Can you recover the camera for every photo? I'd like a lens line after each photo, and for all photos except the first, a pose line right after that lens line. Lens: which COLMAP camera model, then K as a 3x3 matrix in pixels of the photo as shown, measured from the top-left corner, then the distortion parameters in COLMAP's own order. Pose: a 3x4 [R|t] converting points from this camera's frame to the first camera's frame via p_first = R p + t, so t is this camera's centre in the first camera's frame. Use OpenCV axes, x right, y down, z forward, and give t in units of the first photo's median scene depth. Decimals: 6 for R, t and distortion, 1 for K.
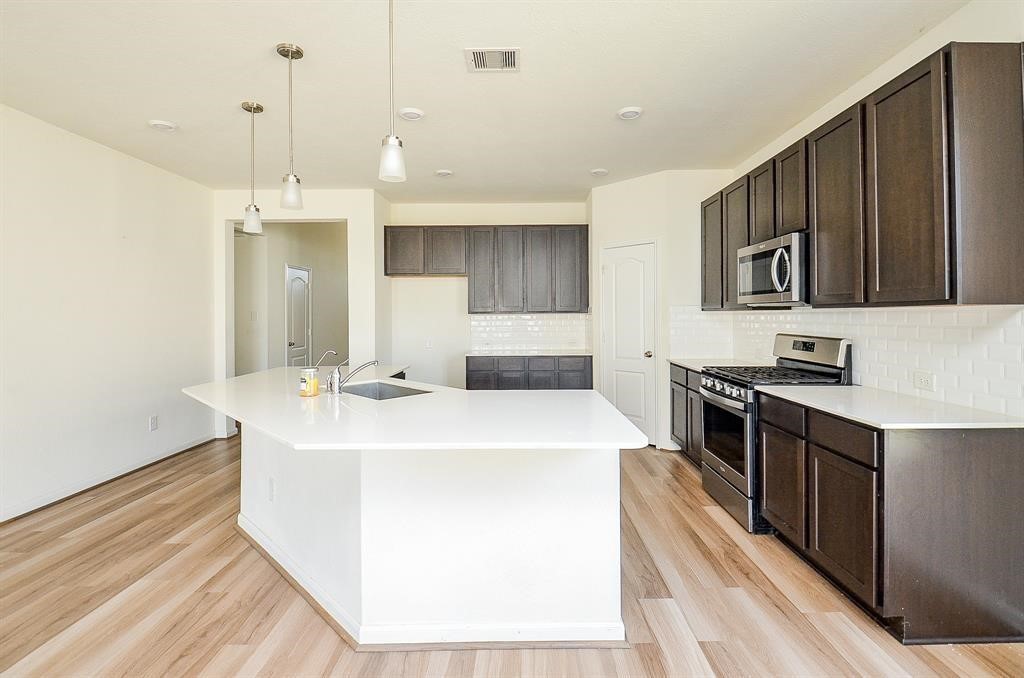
lens RADIAL K [[483.7, 0, 517.5], [0, 483.7, 313.8], [0, 0, 1]] dist [-0.012158, -0.000408]
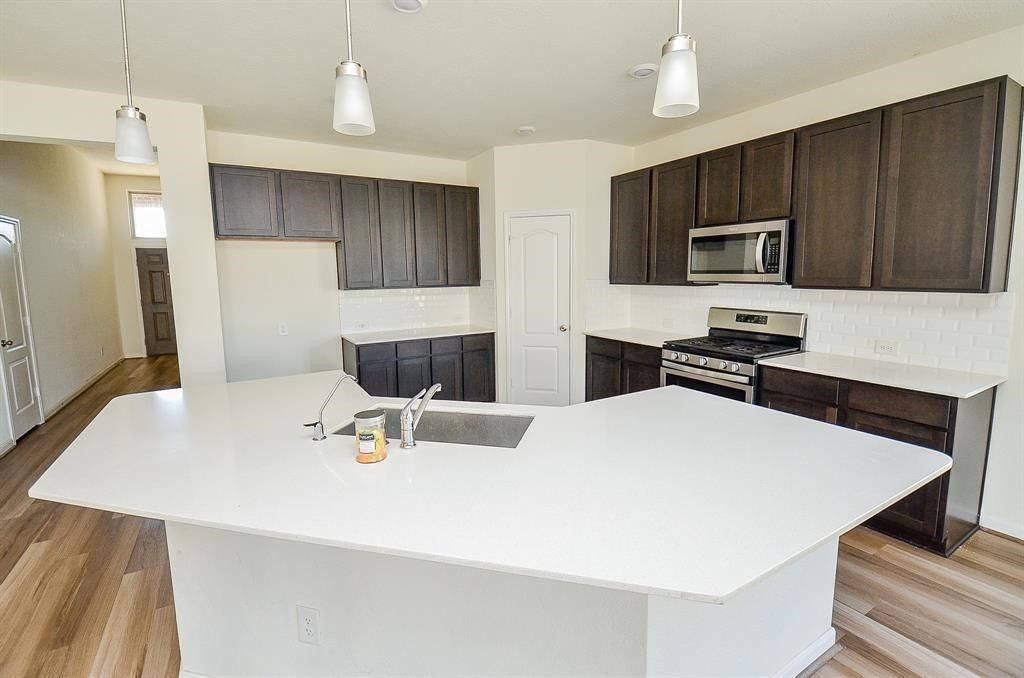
lens RADIAL K [[465.2, 0, 509.9], [0, 465.2, 326.2], [0, 0, 1]] dist [0.023203, -0.025188]
pose [[0.855094, -0.066285, 0.514219, -0.454979], [0.007129, 0.993203, 0.116173, -0.047896], [-0.518425, -0.095673, 0.849754, 0.344563]]
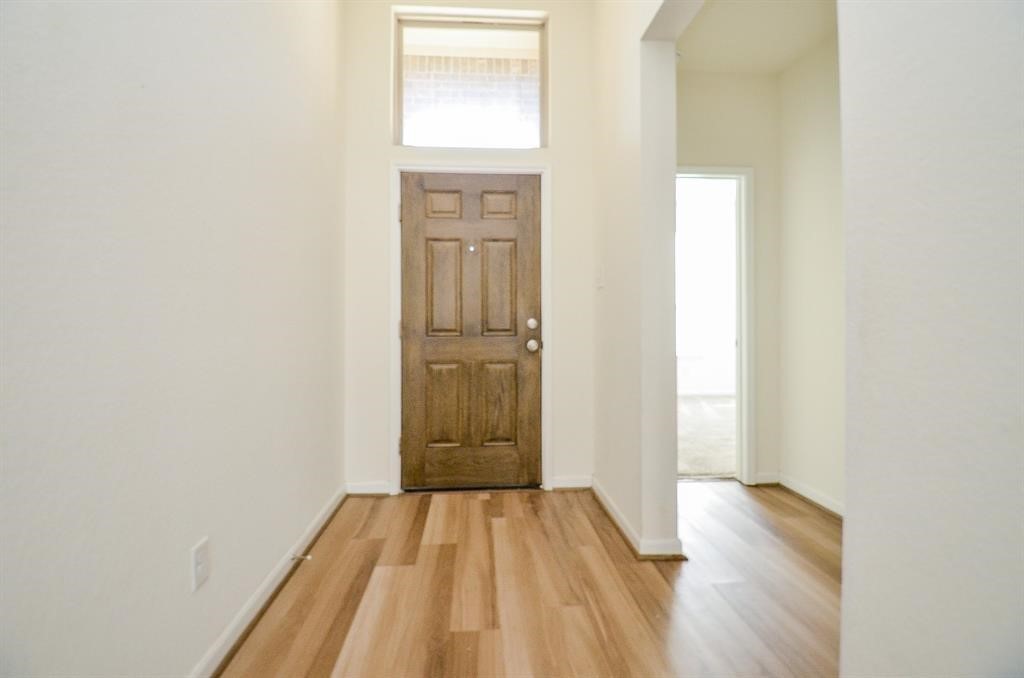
lens RADIAL K [[483.7, 0, 517.5], [0, 483.7, 313.8], [0, 0, 1]] dist [-0.012158, -0.000408]
pose [[0.994941, -0.000317, 0.100458, -0.731444], [0.002190, 0.999826, -0.018534, 0.092294], [-0.100434, 0.018660, 0.994769, 2.693003]]
